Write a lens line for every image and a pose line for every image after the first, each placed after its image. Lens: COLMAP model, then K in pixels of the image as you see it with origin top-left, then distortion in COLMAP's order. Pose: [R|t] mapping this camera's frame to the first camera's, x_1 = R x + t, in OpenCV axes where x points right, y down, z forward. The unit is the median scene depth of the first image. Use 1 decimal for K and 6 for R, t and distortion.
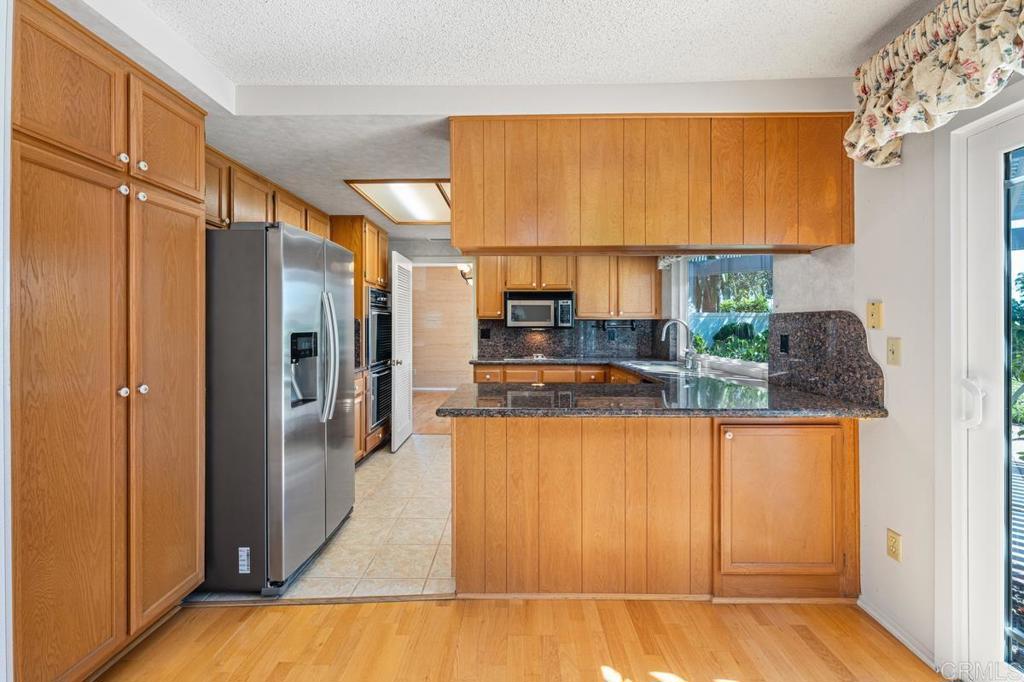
lens RADIAL K [[428.4, 0, 512.0], [0, 428.4, 326.3], [0, 0, 1]] dist [0.000332, -0.000012]
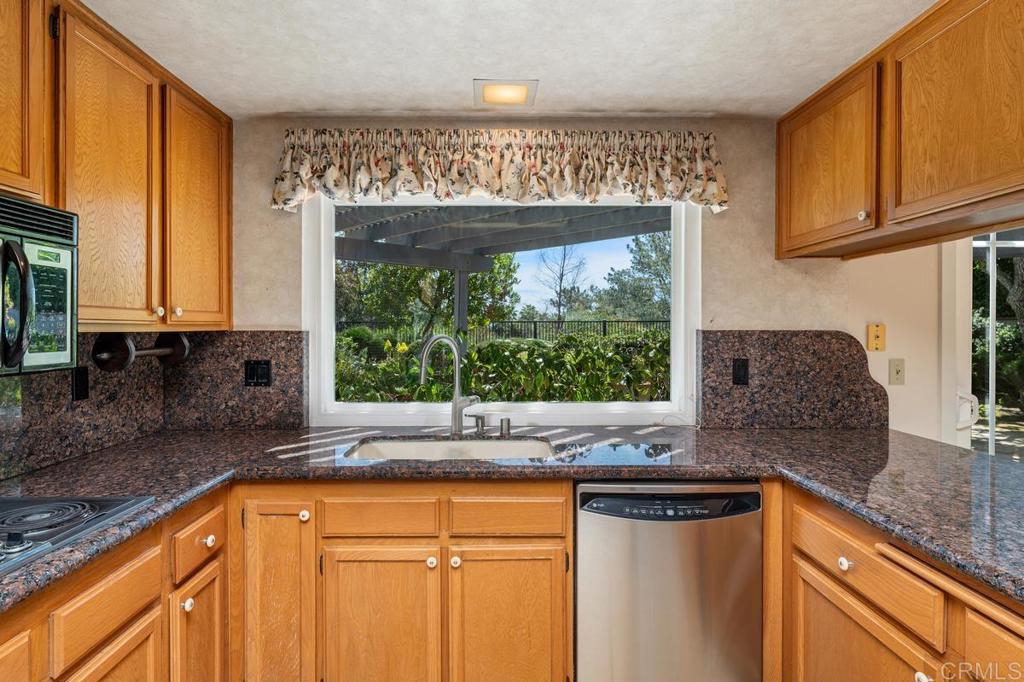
lens RADIAL K [[528.1, 0, 507.7], [0, 528.1, 329.0], [0, 0, 1]] dist [0.000716, -0.000041]
pose [[-0.025527, -0.000390, 0.999674, -0.159455], [0.000218, 1.000000, 0.000396, -0.019404], [-0.999674, 0.000228, -0.025527, 0.808289]]
